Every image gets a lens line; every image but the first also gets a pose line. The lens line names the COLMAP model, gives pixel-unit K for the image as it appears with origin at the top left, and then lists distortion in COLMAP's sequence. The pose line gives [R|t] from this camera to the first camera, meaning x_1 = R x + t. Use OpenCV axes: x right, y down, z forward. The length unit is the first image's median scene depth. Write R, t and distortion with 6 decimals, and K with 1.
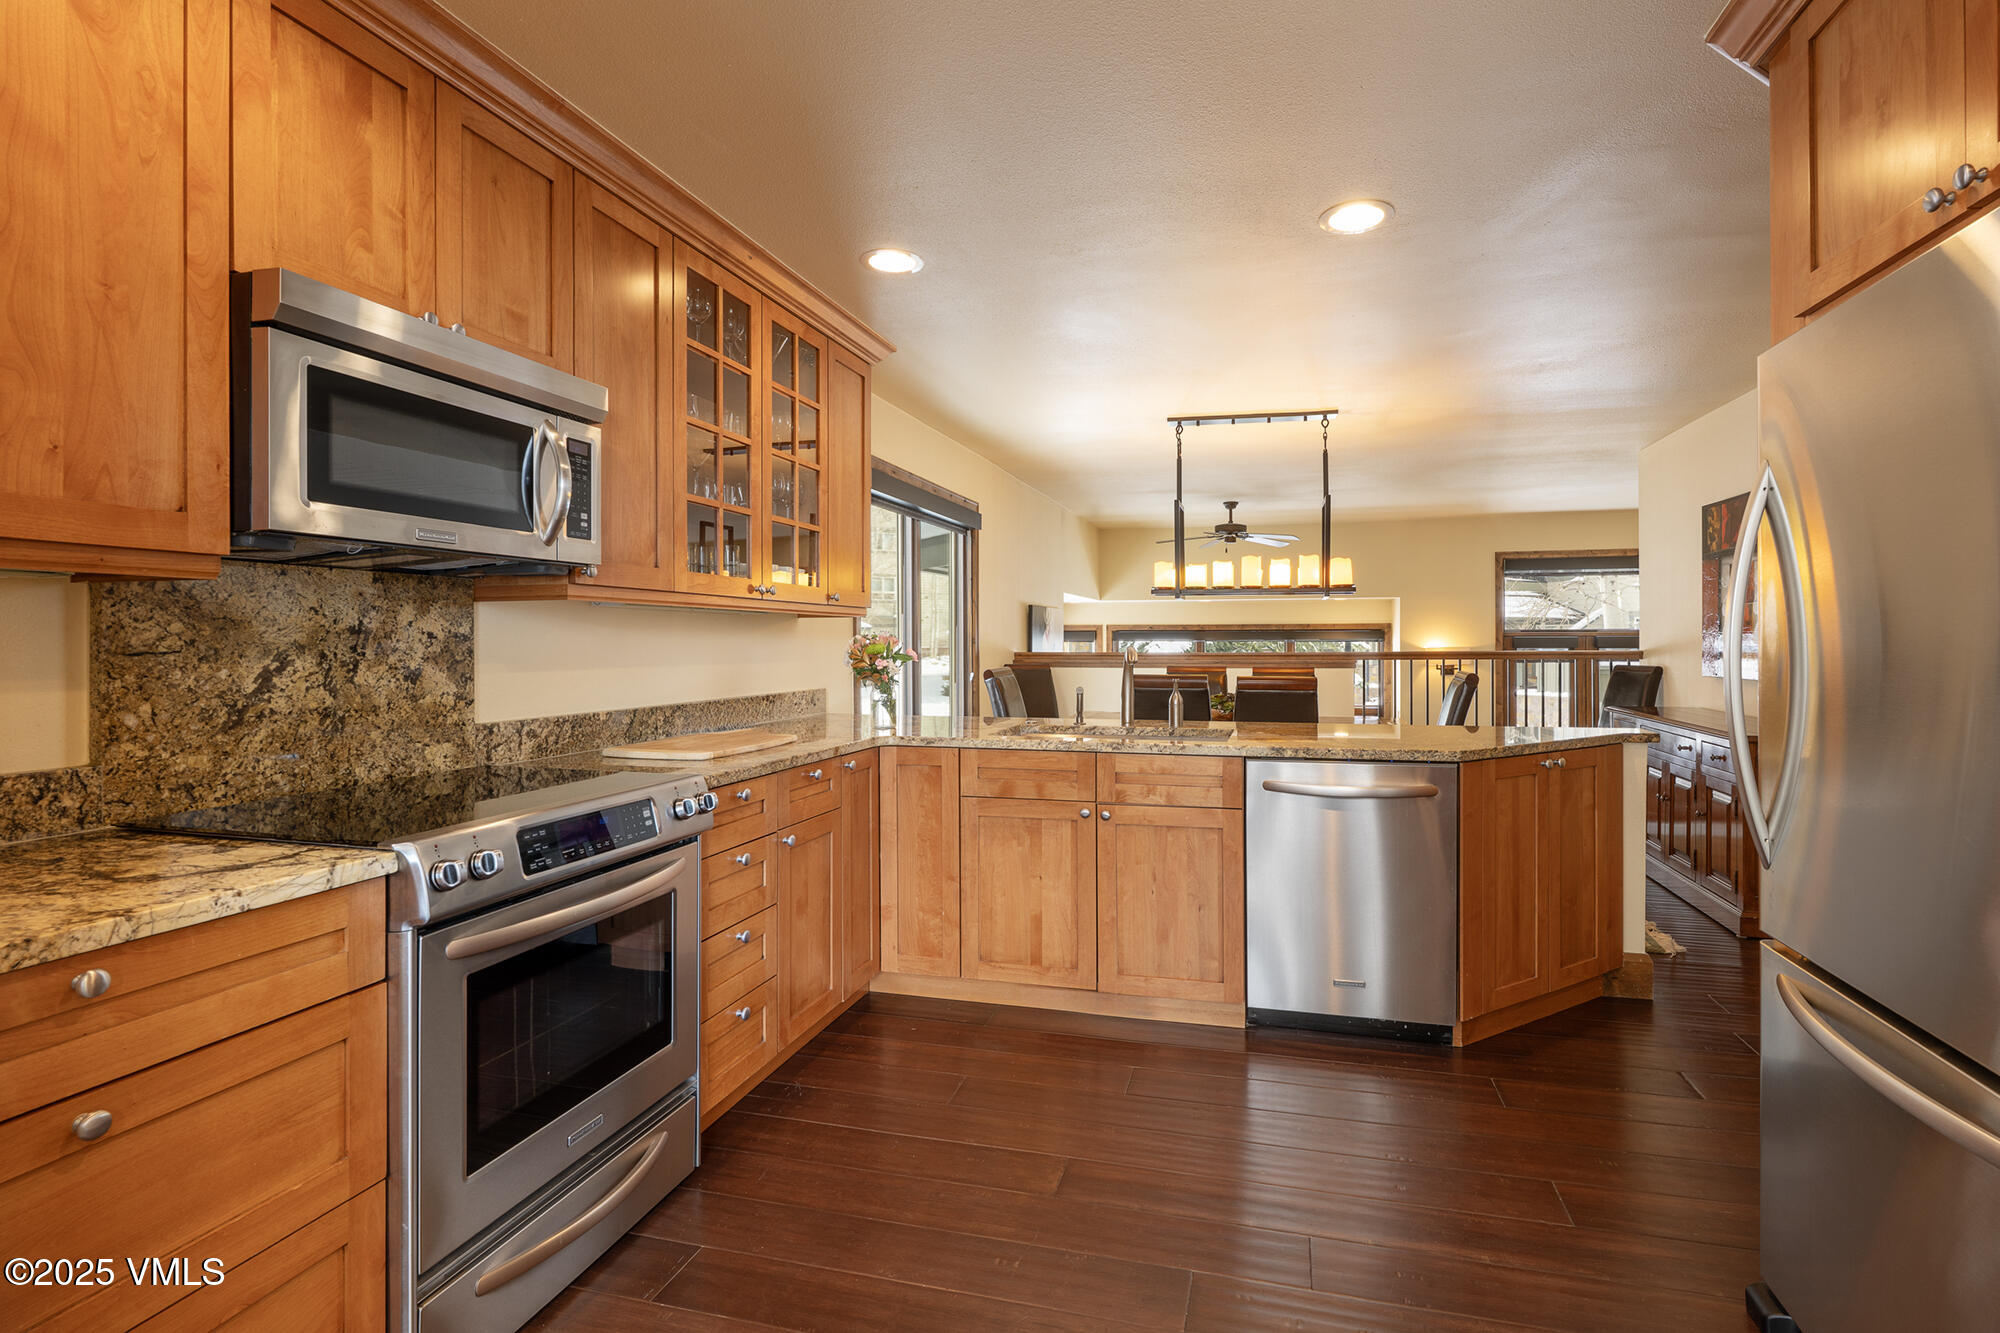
lens RADIAL K [[930.8, 0, 1004.6], [0, 930.8, 647.0], [0, 0, 1]] dist [0.000510, 0.000053]
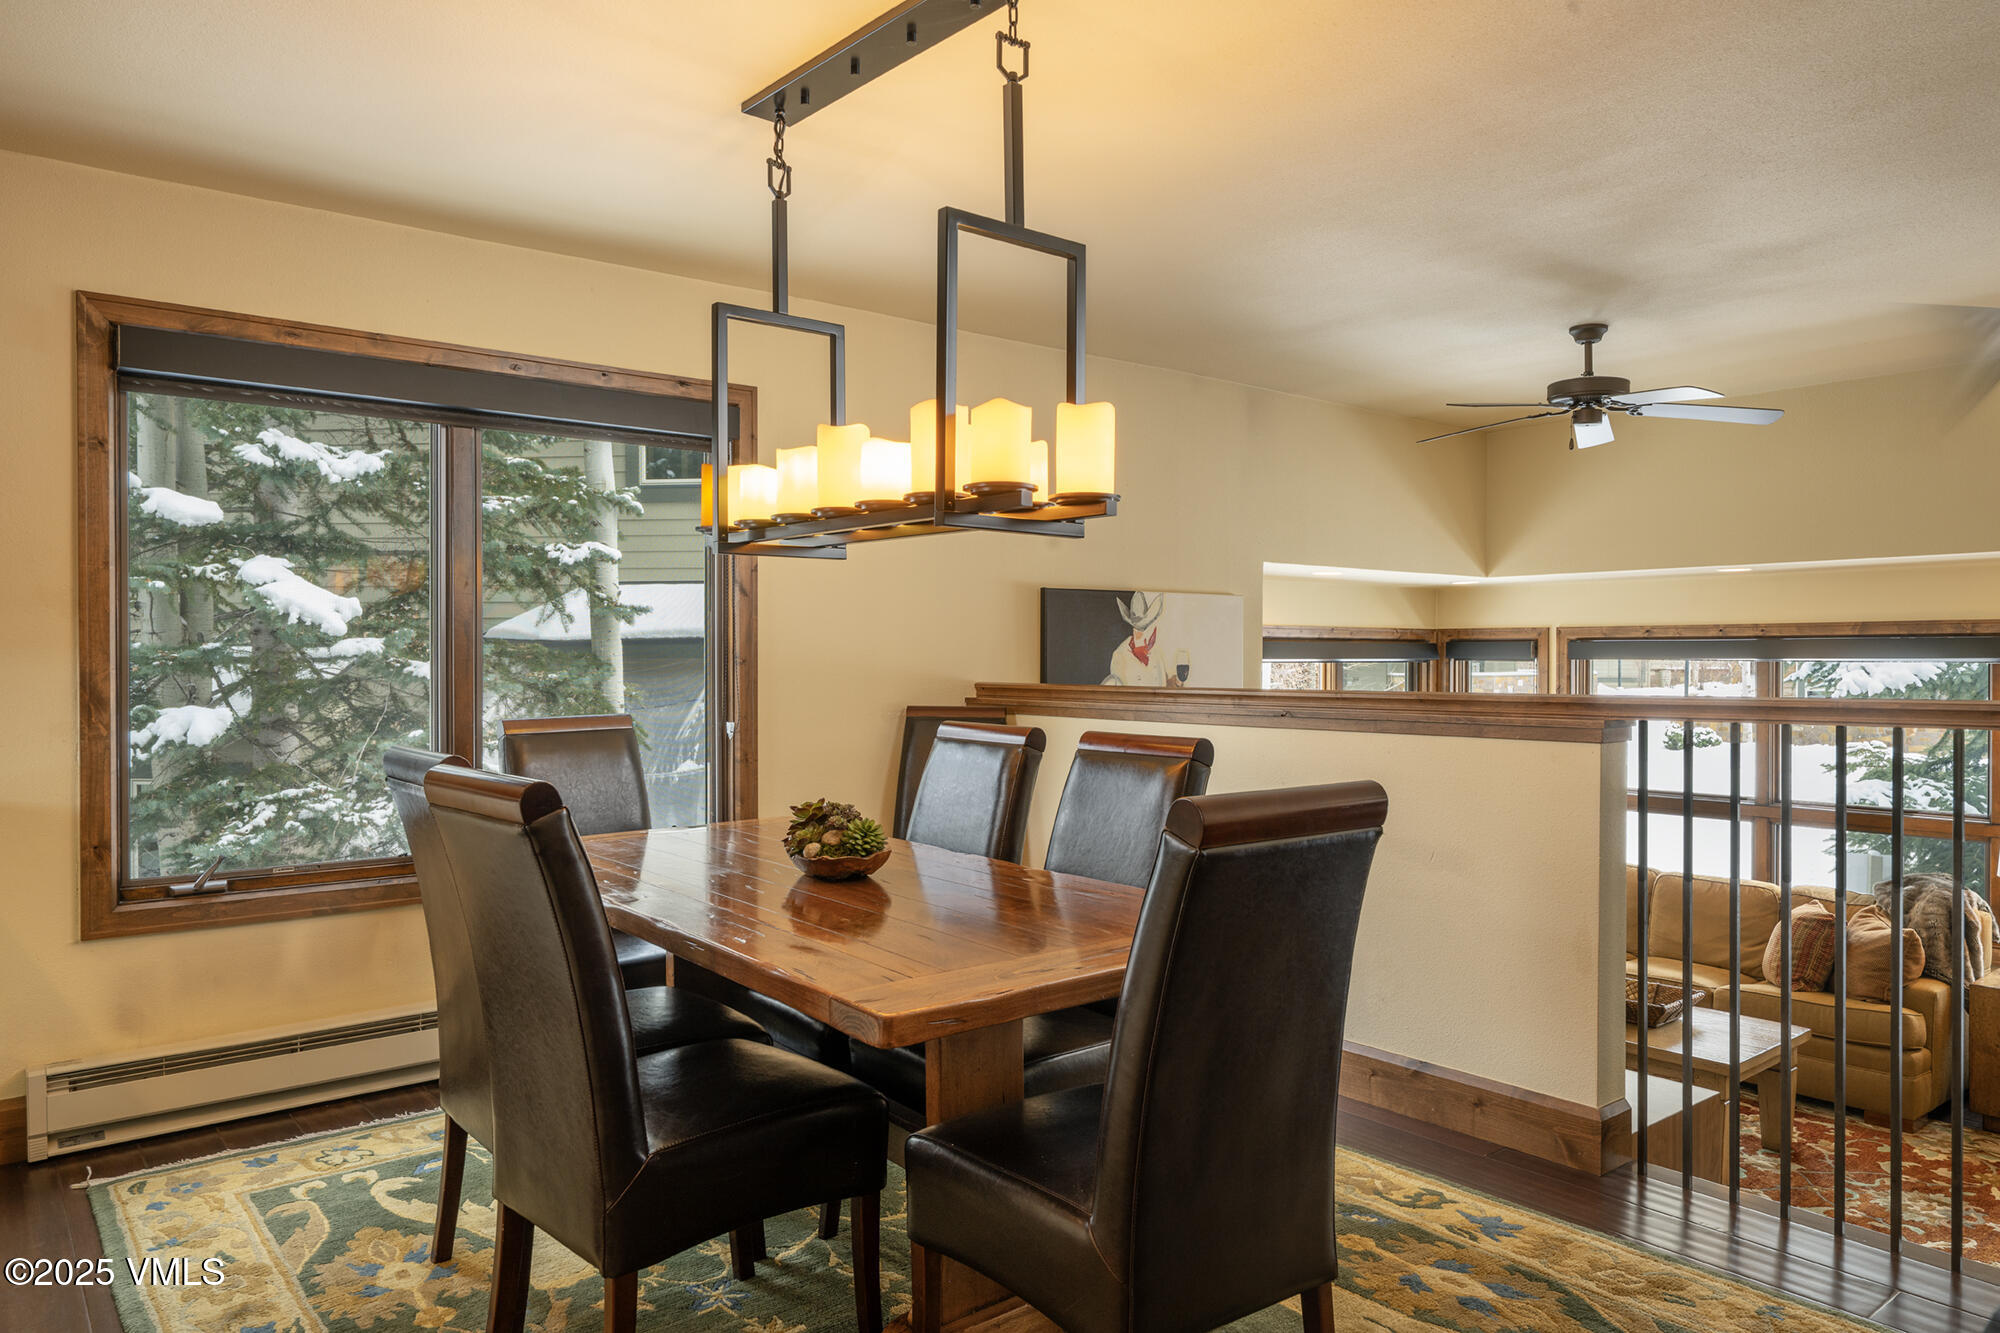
lens RADIAL K [[1338.4, 0, 1000.7], [0, 1338.4, 670.0], [0, 0, 1]] dist [0.006507, 0.001073]
pose [[0.802425, 0.013176, -0.596607, 0.388822], [-0.010817, 0.999913, 0.007535, -0.006004], [0.596655, 0.000407, 0.802498, 0.374051]]
